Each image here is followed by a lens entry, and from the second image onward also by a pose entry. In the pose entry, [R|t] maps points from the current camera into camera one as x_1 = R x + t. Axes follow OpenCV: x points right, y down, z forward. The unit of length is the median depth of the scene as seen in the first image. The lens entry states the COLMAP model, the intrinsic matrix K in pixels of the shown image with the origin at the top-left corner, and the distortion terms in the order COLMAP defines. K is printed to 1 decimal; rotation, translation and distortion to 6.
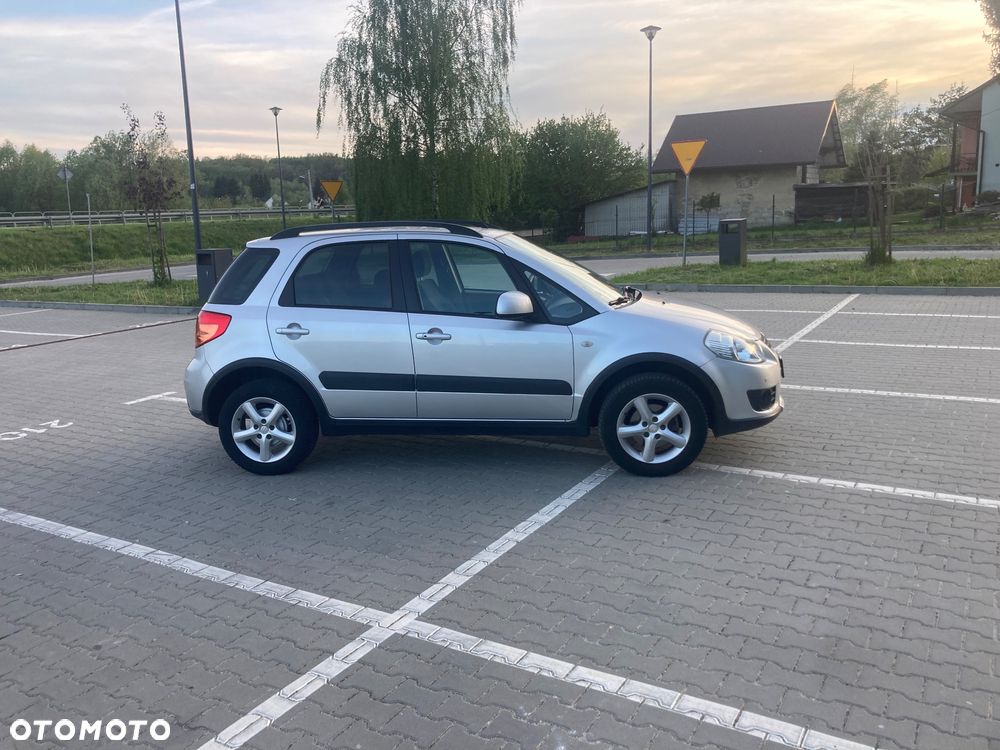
lens RADIAL K [[815.5, 0, 497.0], [0, 815.5, 368.6], [0, 0, 1]] dist [0.006959, 0.008688]
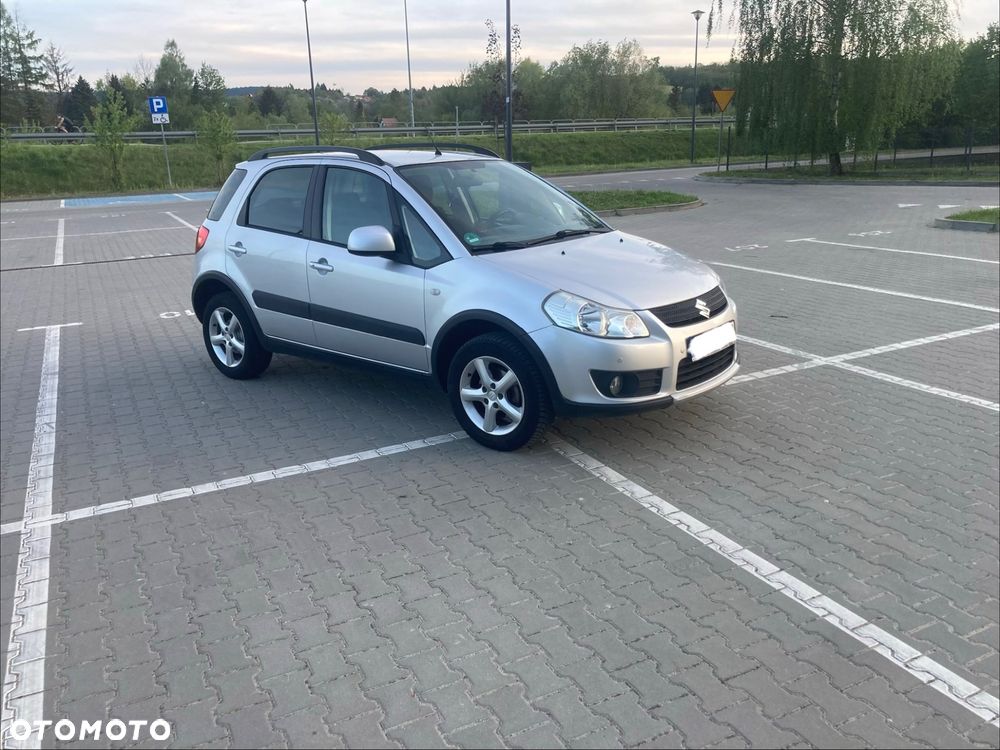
lens RADIAL K [[815.5, 0, 503.9], [0, 815.5, 378.8], [0, 0, 1]] dist [0.006959, 0.008688]
pose [[0.857744, 0.162217, -0.487813, 0.622847], [-0.104532, 0.984121, 0.143456, -0.071363], [0.503338, -0.072057, 0.861080, 0.253041]]
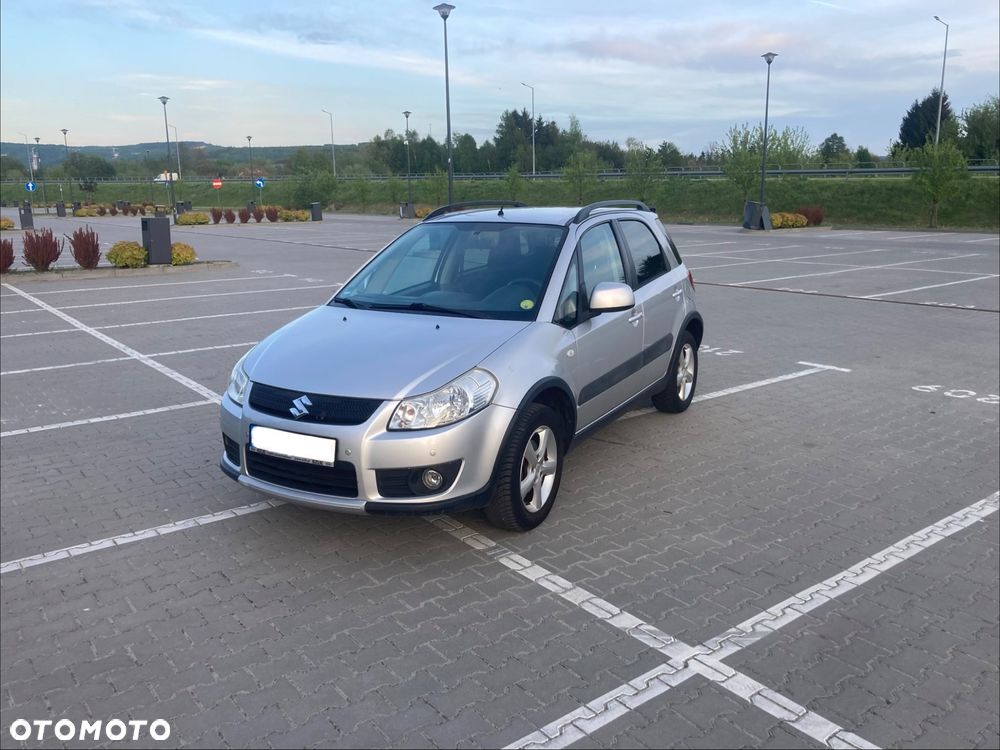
lens RADIAL K [[815.5, 0, 508.7], [0, 815.5, 372.8], [0, 0, 1]] dist [0.006959, 0.008688]
pose [[-0.350442, 0.241950, -0.904793, 0.974931], [-0.150179, 0.939040, 0.309274, -0.334014], [0.924466, 0.244263, -0.292743, 1.508517]]
